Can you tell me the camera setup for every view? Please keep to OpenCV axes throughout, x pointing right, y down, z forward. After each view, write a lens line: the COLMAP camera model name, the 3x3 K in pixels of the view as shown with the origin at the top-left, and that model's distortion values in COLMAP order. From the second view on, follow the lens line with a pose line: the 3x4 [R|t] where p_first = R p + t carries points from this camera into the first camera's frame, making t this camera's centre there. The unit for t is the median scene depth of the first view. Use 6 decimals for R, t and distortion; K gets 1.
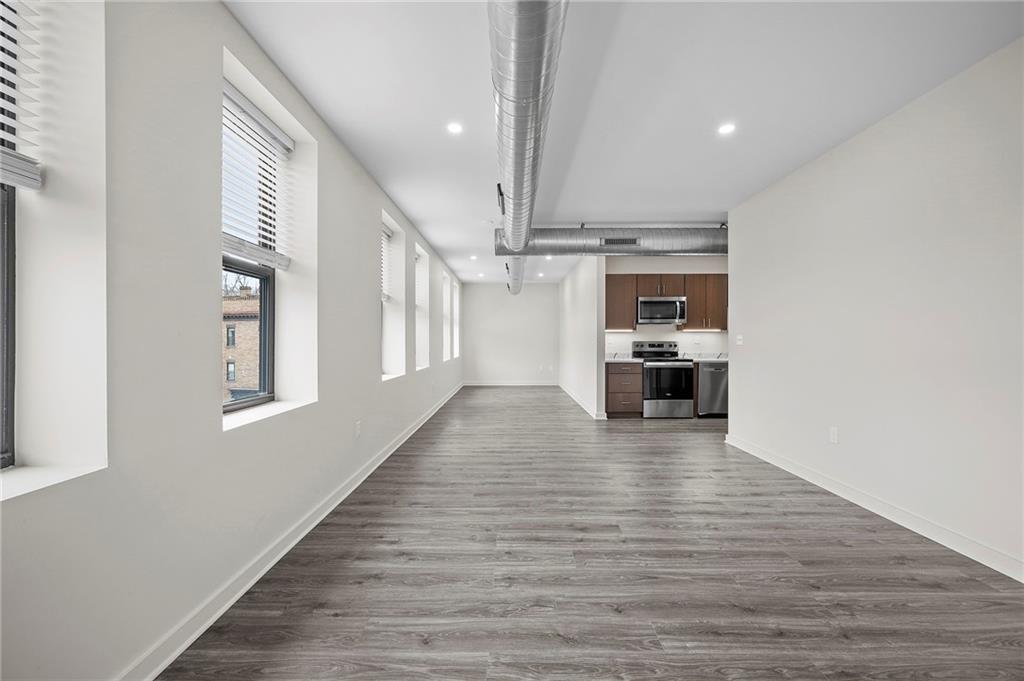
lens RADIAL K [[404.6, 0, 512.0], [0, 404.6, 340.5], [0, 0, 1]] dist [0.000660, 0.000077]
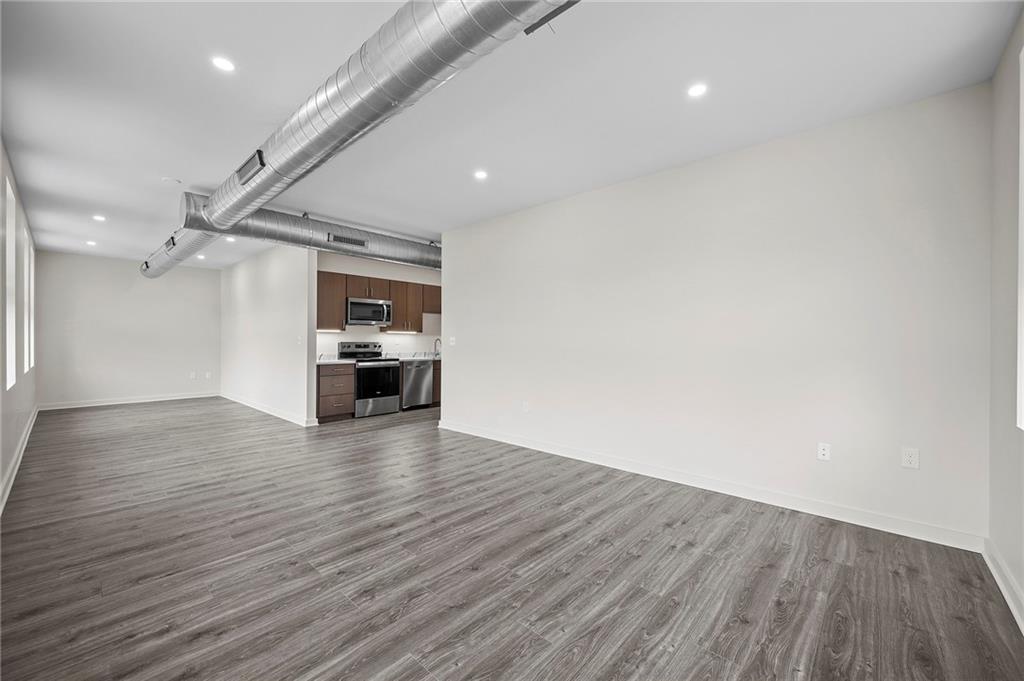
lens RADIAL K [[404.6, 0, 512.0], [0, 404.6, 340.5], [0, 0, 1]] dist [0.000660, 0.000077]
pose [[0.668596, 0.006134, 0.743601, -0.294444], [-0.005041, 0.999980, -0.003717, -0.000214], [-0.743609, -0.001263, 0.668613, 0.066312]]
